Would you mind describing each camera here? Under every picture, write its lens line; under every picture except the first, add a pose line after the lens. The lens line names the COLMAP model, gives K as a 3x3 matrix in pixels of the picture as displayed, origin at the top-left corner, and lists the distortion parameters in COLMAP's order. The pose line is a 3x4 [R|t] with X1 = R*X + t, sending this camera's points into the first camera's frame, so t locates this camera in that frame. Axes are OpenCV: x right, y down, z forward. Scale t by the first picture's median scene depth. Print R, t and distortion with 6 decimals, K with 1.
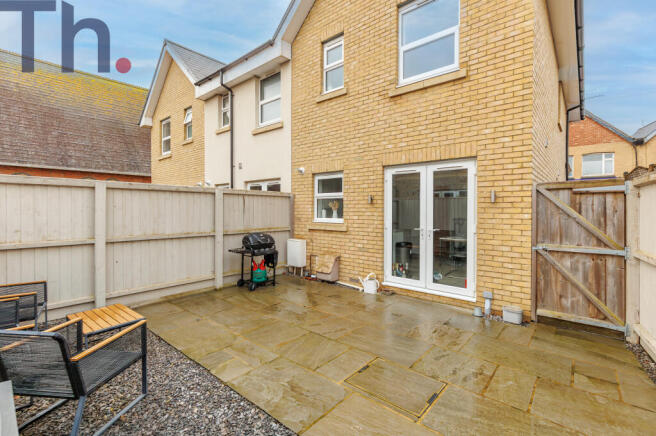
lens RADIAL K [[298.8, 0, 328.0], [0, 298.8, 218.0], [0, 0, 1]] dist [0.022302, 0.000043]
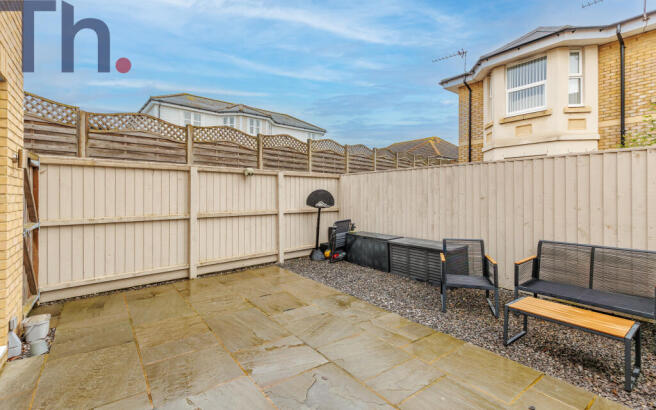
lens RADIAL K [[302.3, 0, 327.7], [0, 302.3, 194.1], [0, 0, 1]] dist [-0.001980, -0.000548]
pose [[-0.978901, 0.000067, 0.204333, -0.242519], [0.003140, 0.999887, 0.014717, -0.009508], [-0.204309, 0.015048, -0.978791, 1.747373]]
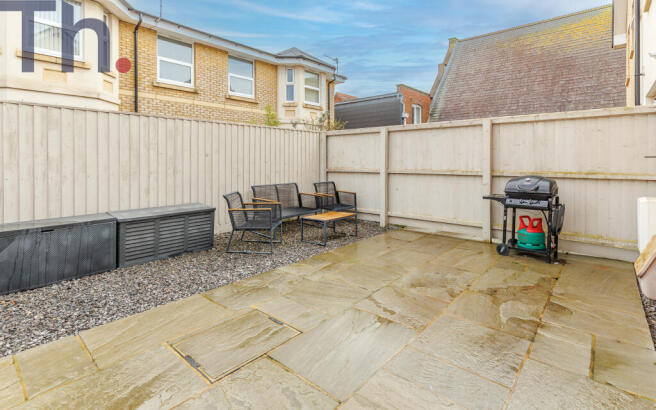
lens RADIAL K [[315.8, 0, 325.8], [0, 315.8, 144.1], [0, 0, 1]] dist [0.064362, 0.000011]
pose [[-0.007318, -0.053419, -0.998545, 0.817668], [-0.025288, 0.998263, -0.053218, 0.042977], [0.999653, 0.024862, -0.008656, 0.890733]]
